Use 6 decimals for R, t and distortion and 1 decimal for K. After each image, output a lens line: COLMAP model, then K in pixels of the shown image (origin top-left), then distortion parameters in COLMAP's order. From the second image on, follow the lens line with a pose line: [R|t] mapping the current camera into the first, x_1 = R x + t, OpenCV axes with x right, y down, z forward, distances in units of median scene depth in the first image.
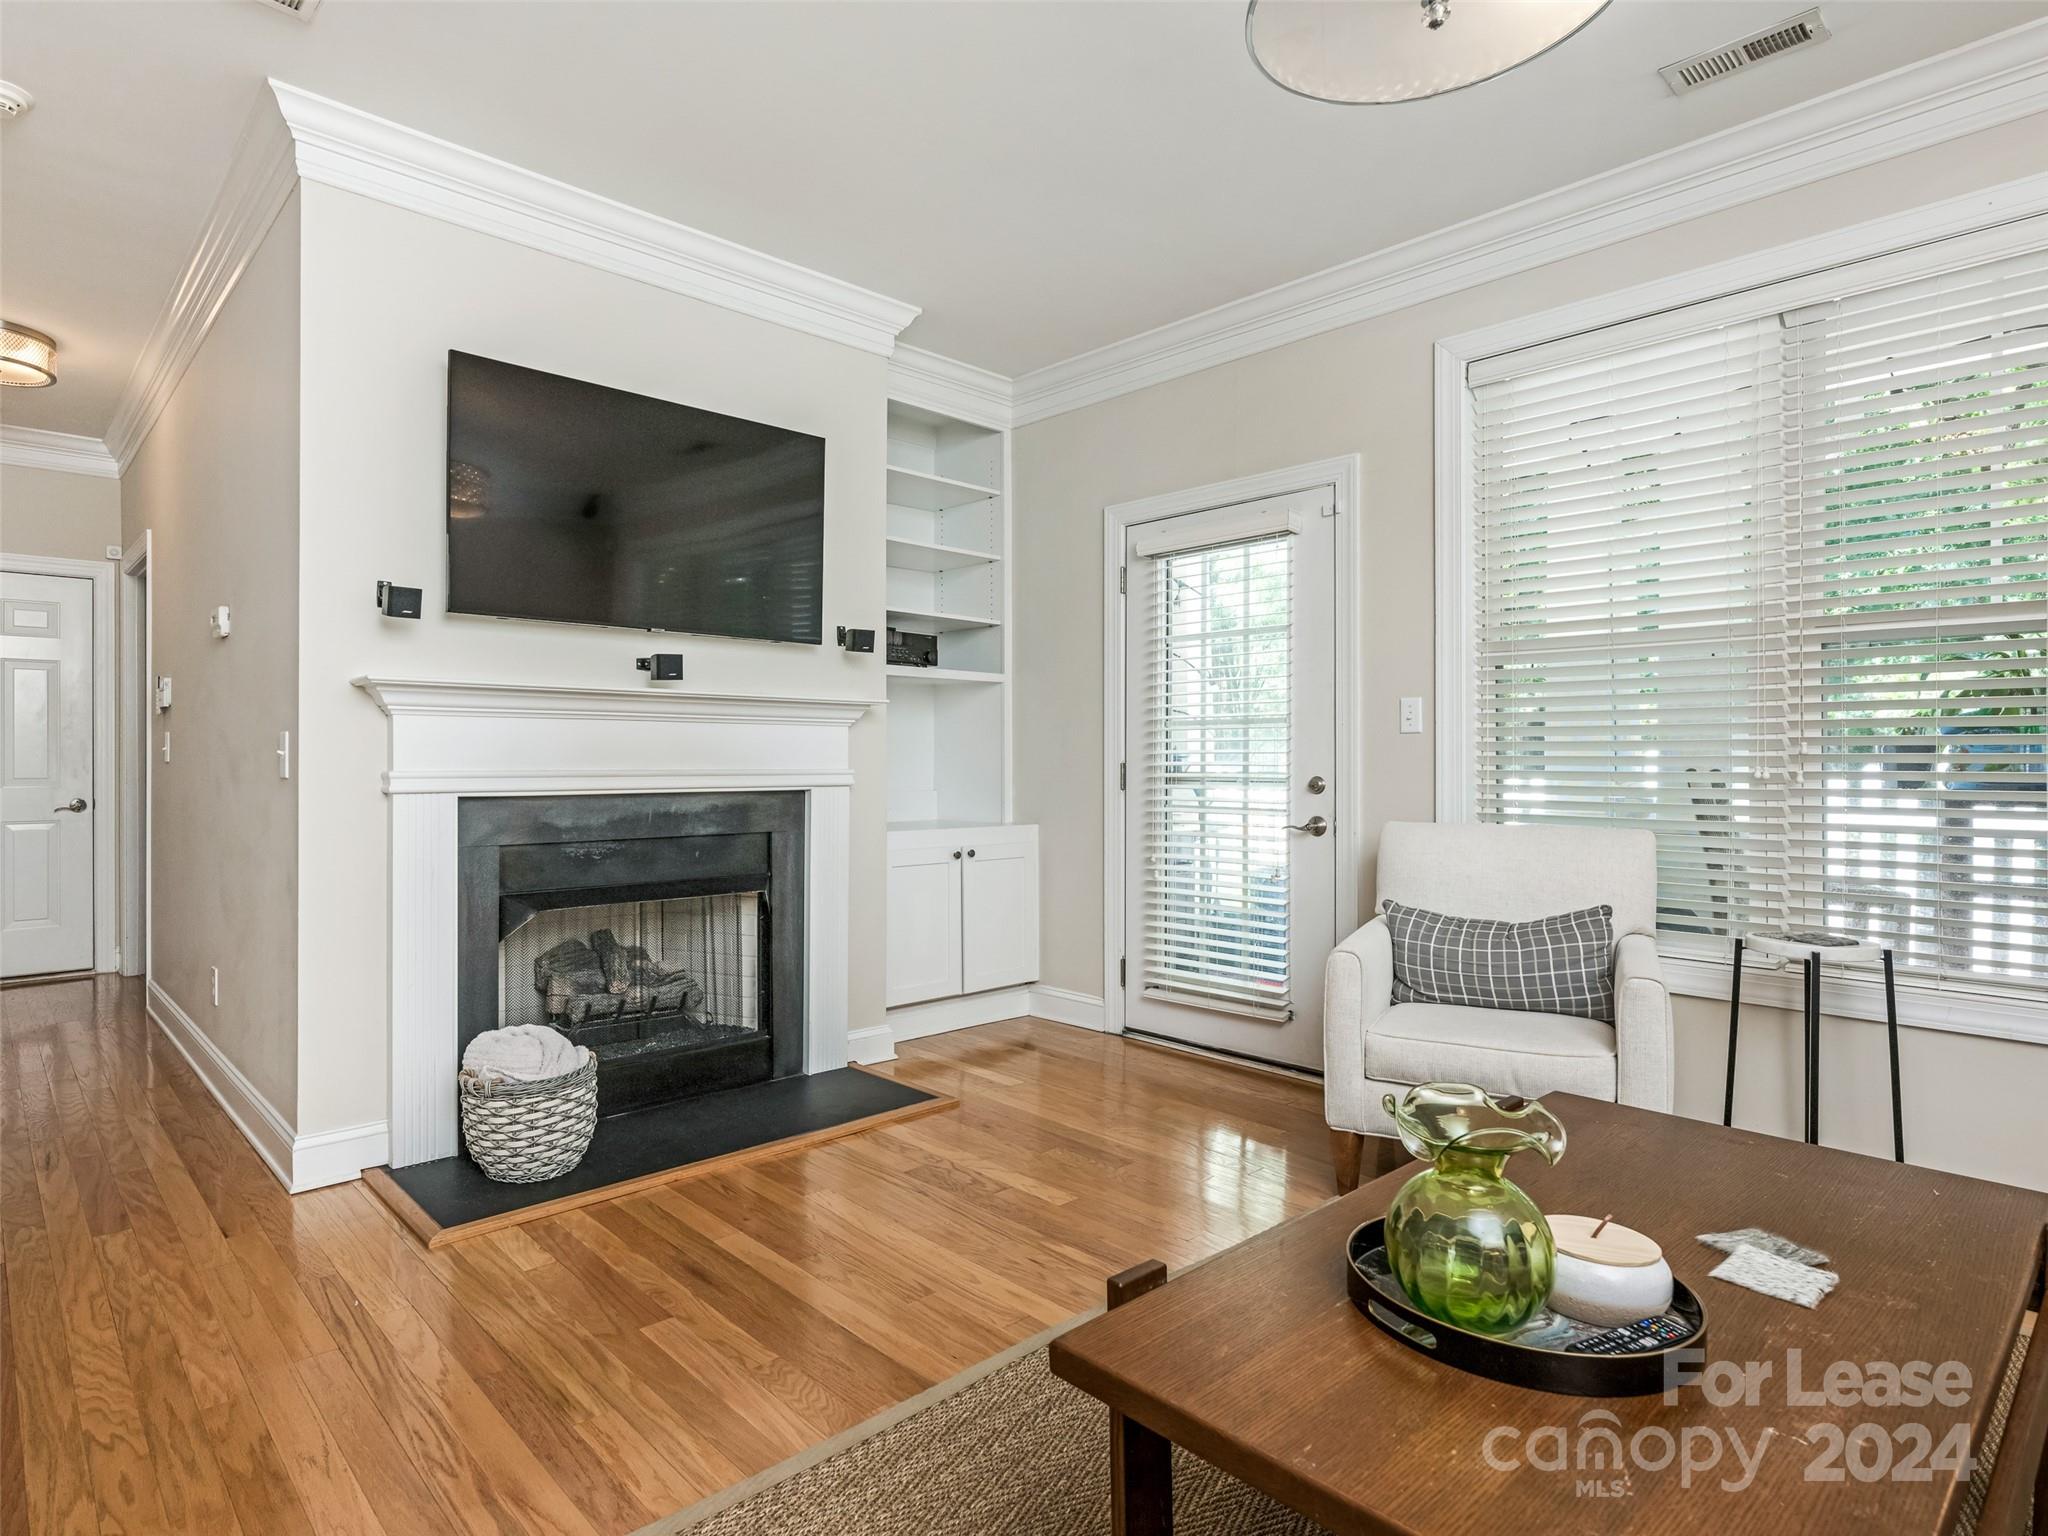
lens RADIAL K [[1116.3, 0, 963.3], [0, 1116.3, 764.1], [0, 0, 1]] dist [-0.000876, -0.000291]
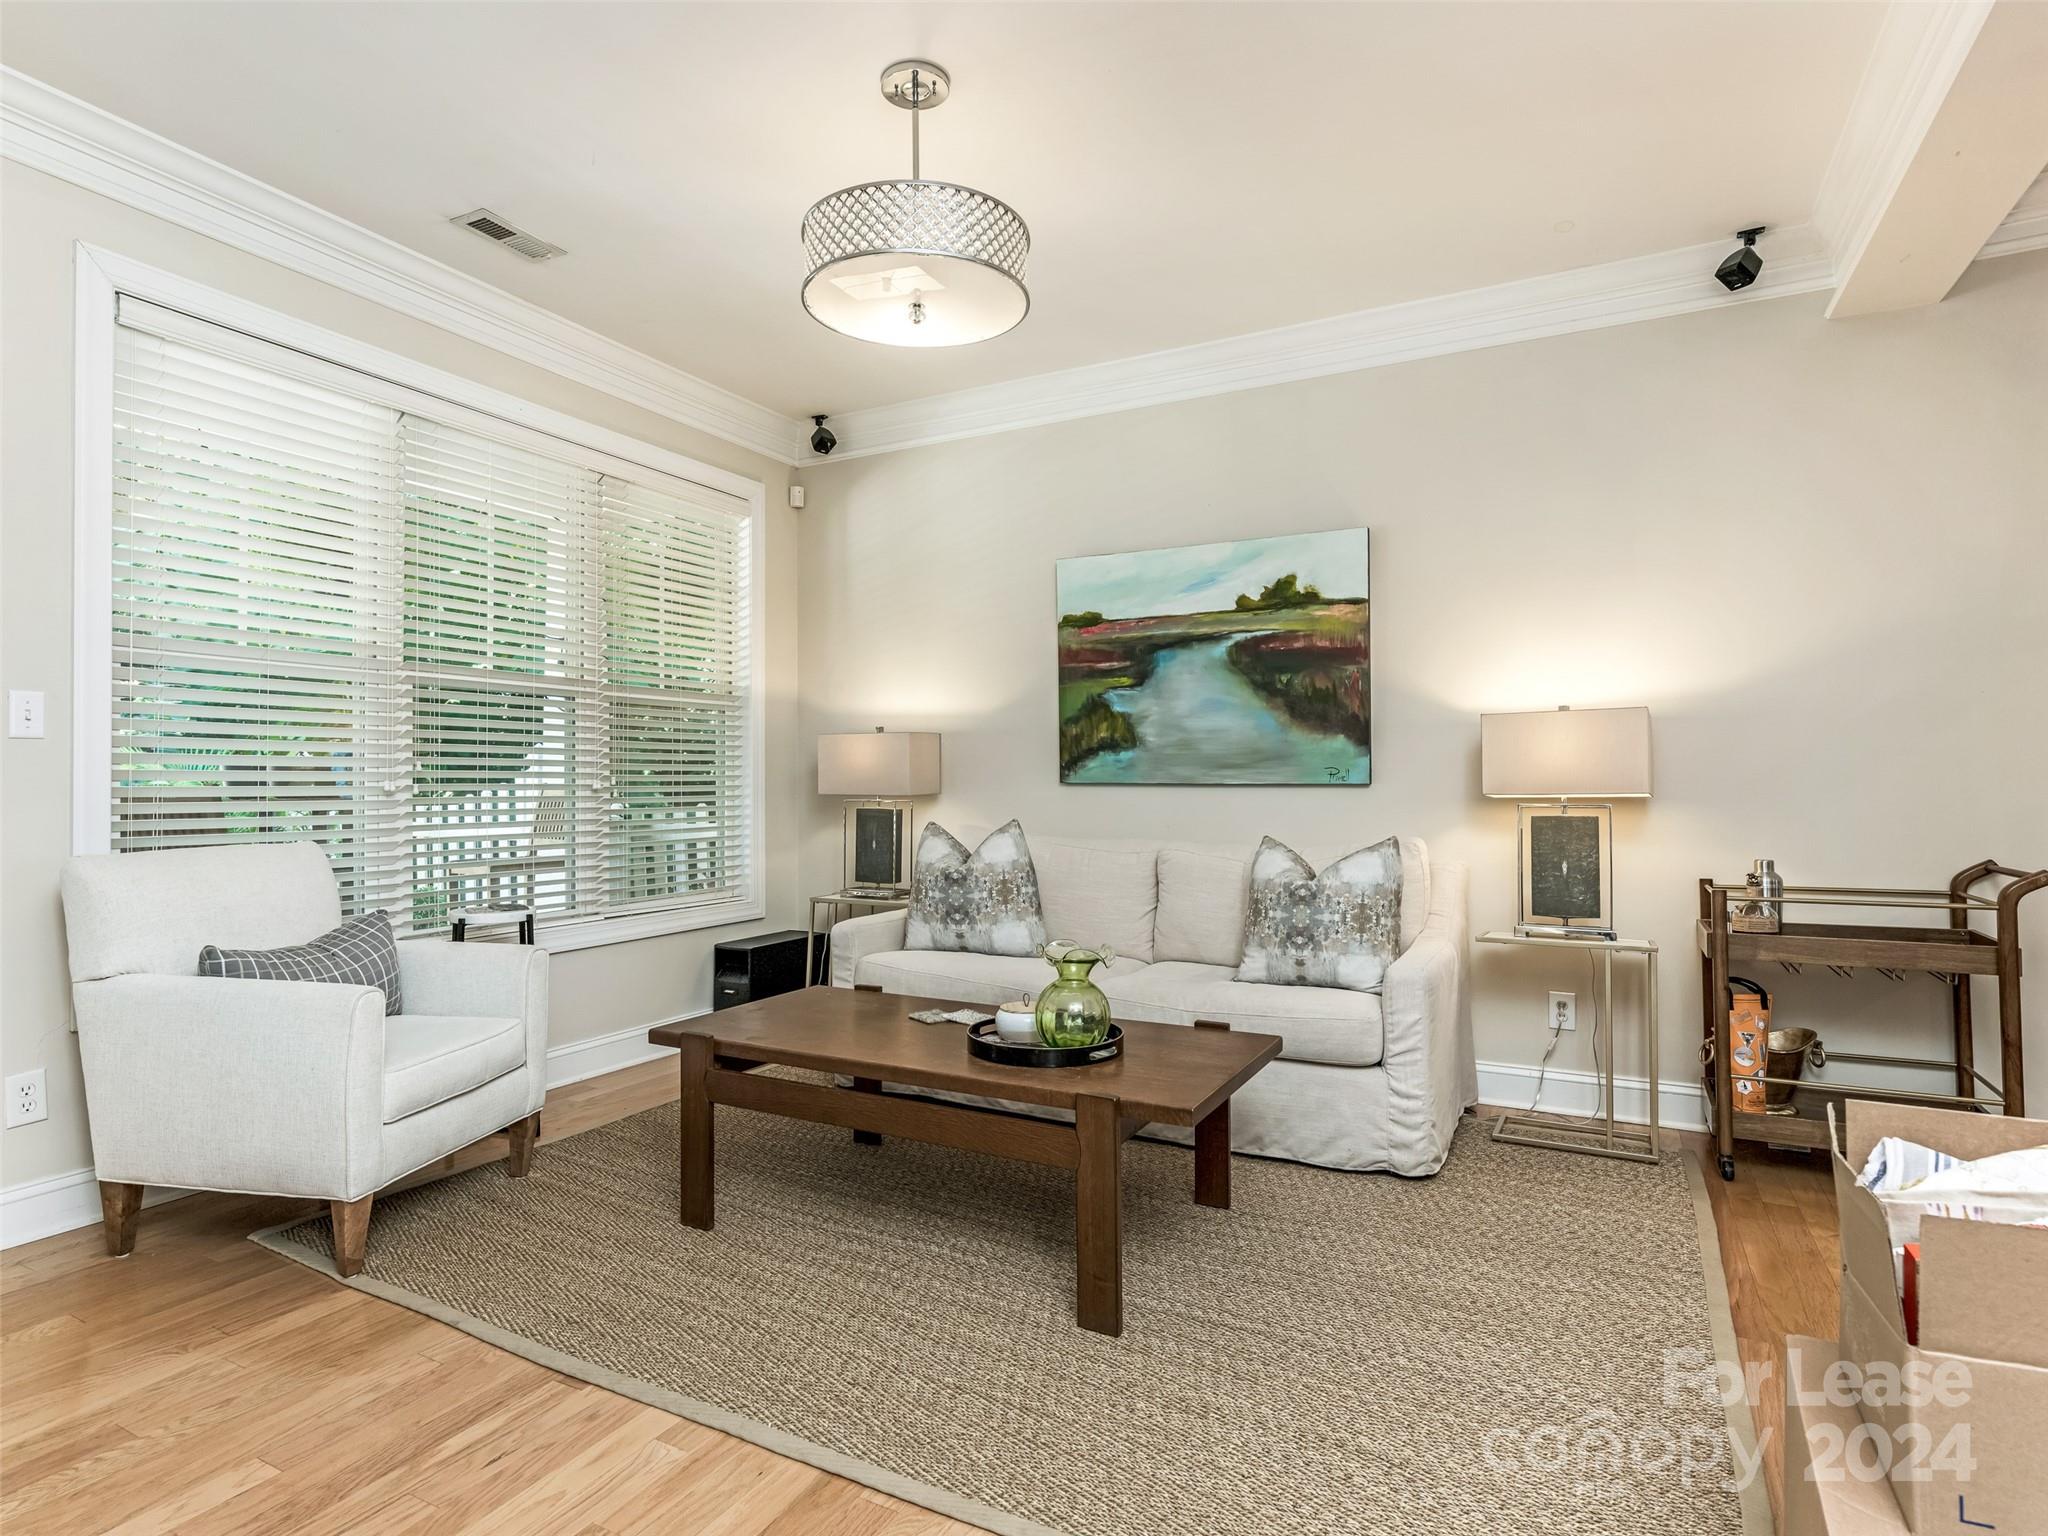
lens RADIAL K [[1116.3, 0, 963.3], [0, 1116.3, 764.1], [0, 0, 1]] dist [-0.000876, -0.000291]
pose [[-0.318405, 0.012341, 0.947874, -0.717608], [0.003322, 0.999924, -0.011903, 0.000966], [-0.947949, -0.000641, -0.318422, 0.926963]]
